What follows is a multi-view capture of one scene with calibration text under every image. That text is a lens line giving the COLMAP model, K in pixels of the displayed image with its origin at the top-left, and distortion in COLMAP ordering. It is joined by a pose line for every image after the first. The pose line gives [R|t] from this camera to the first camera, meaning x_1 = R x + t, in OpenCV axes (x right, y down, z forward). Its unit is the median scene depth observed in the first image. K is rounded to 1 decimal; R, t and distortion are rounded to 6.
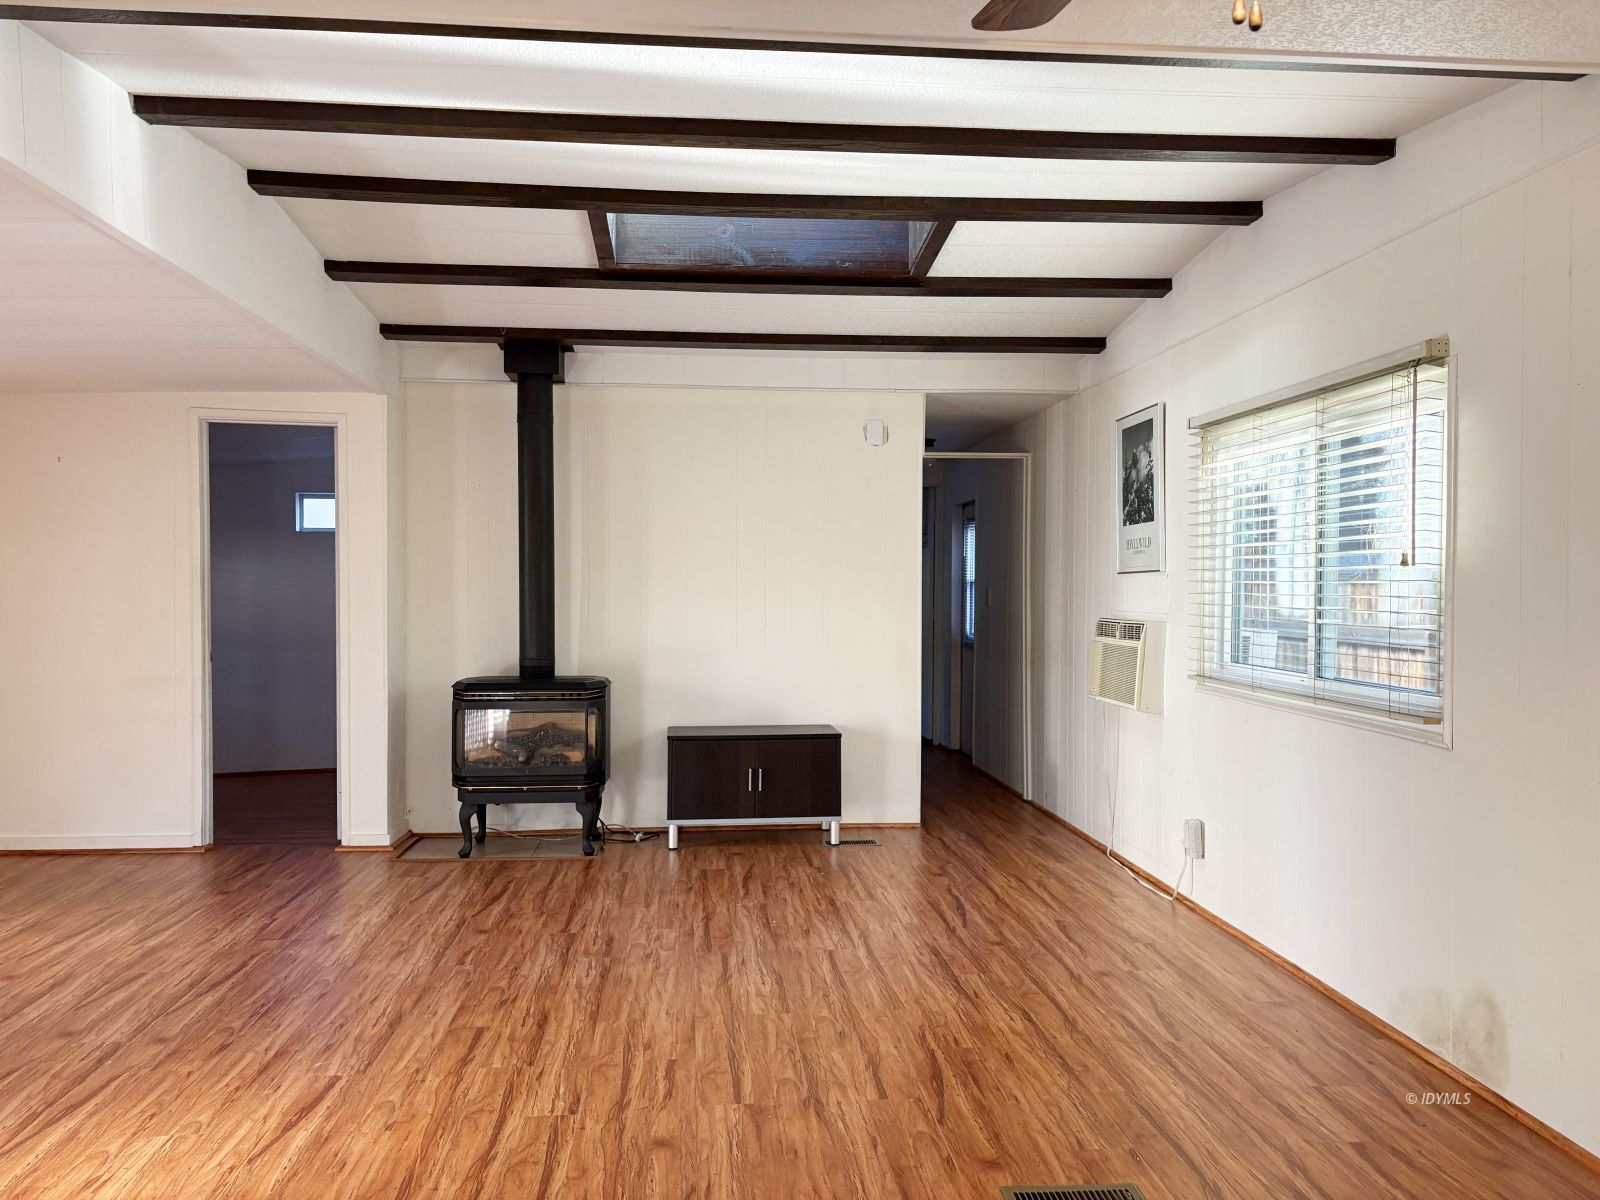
lens RADIAL K [[1205.9, 0, 799.5], [0, 1205.9, 590.9], [0, 0, 1]] dist [0.051613, -0.052983]
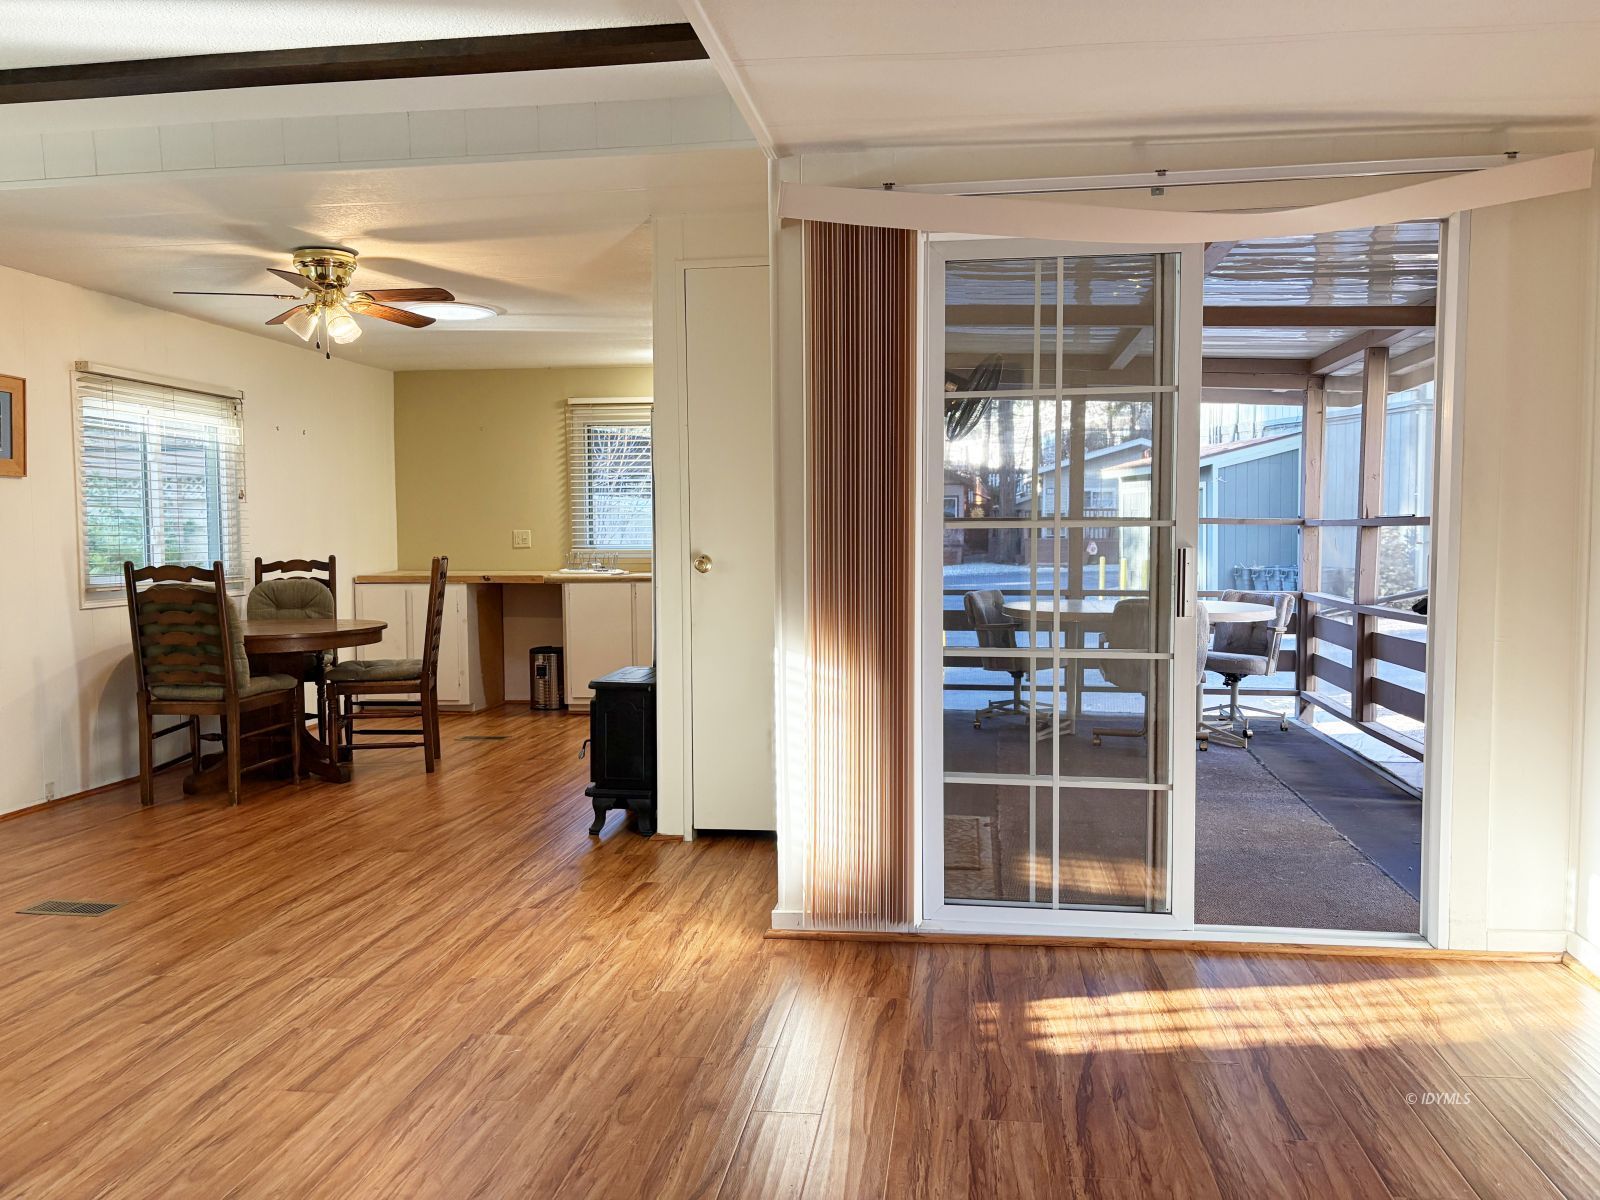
lens RADIAL K [[1205.9, 0, 805.8], [0, 1205.9, 603.7], [0, 0, 1]] dist [0.051613, -0.052983]
pose [[-0.973853, -0.007657, 0.227050, -0.665284], [0.007377, 0.997839, 0.065293, 0.024327], [-0.227059, 0.065261, -0.971692, 1.498903]]
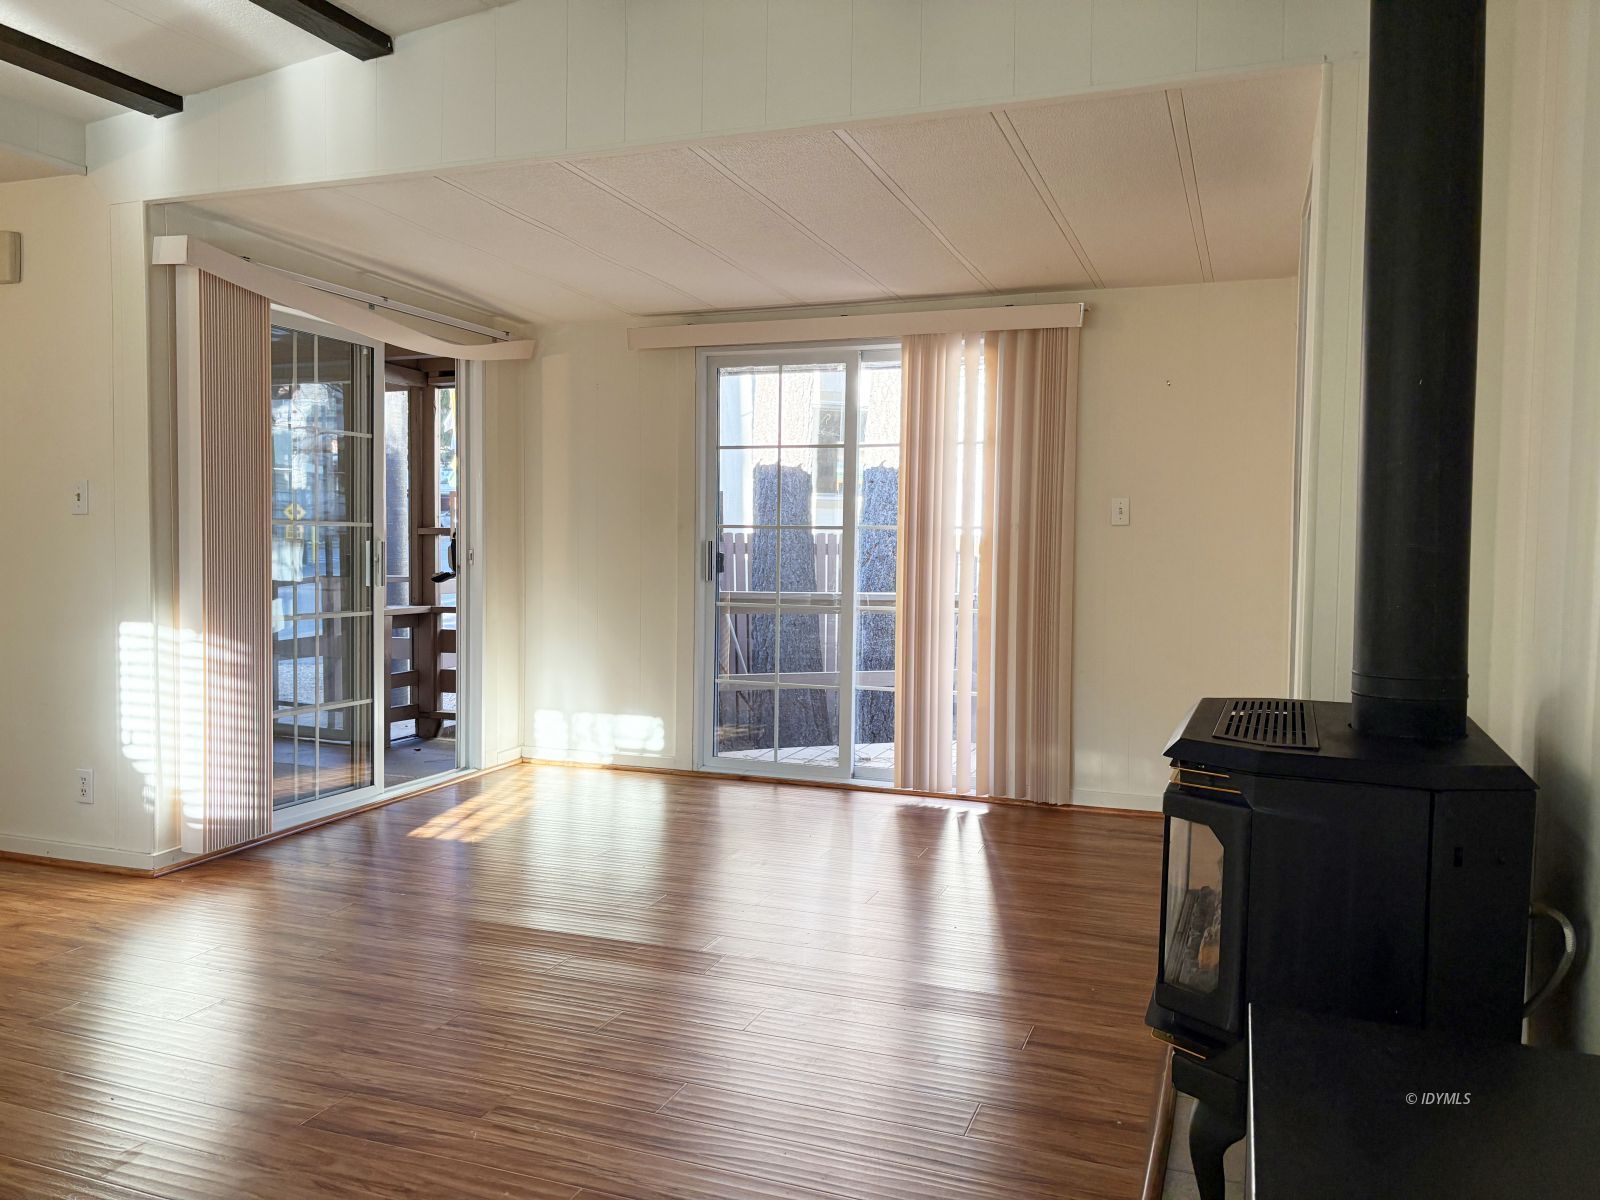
lens RADIAL K [[1205.9, 0, 809.9], [0, 1205.9, 598.4], [0, 0, 1]] dist [0.051613, -0.052983]
pose [[-0.434421, 0.035646, -0.900005, 0.262648], [-0.019991, 0.998589, 0.049200, 0.031355], [0.900488, 0.039365, -0.433095, 1.590338]]
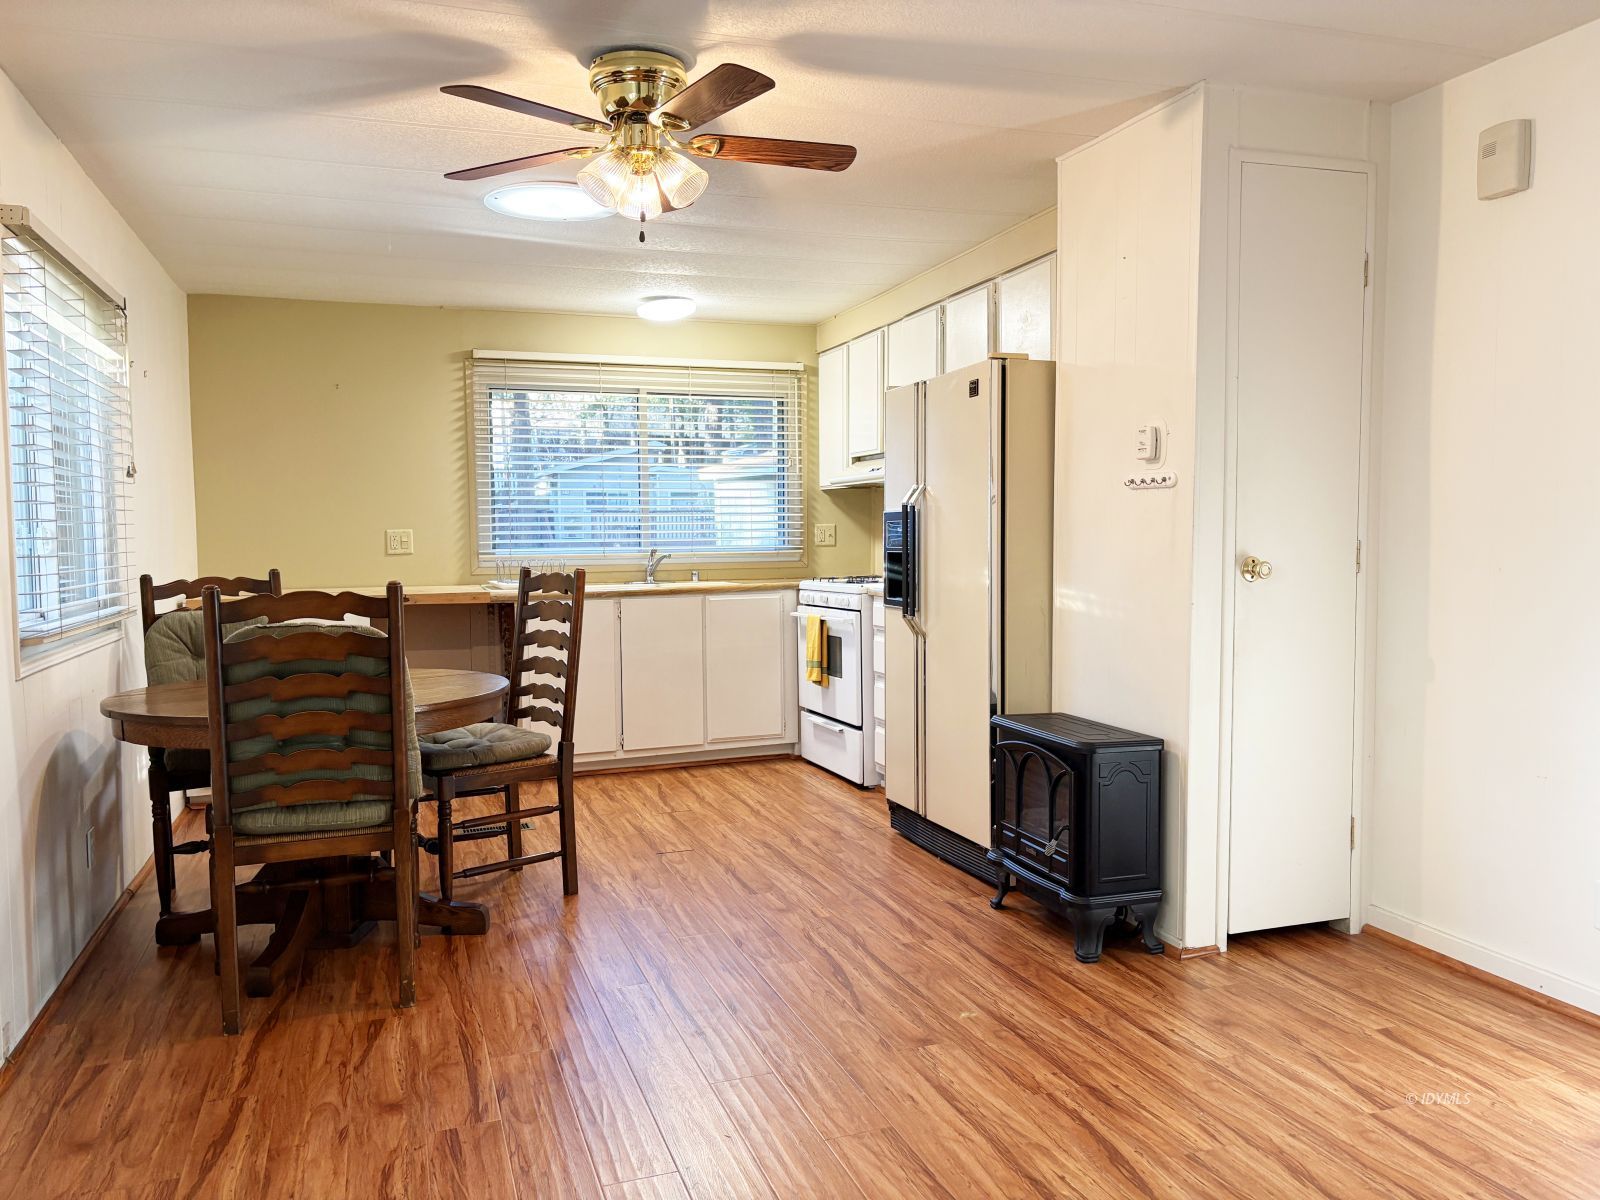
lens RADIAL K [[1205.9, 0, 800.7], [0, 1205.9, 606.8], [0, 0, 1]] dist [0.051613, -0.052983]
pose [[-0.969960, 0.025211, -0.241954, 0.223711], [0.008493, 0.997518, 0.069895, 0.025031], [0.243116, 0.065740, -0.967767, 1.130292]]
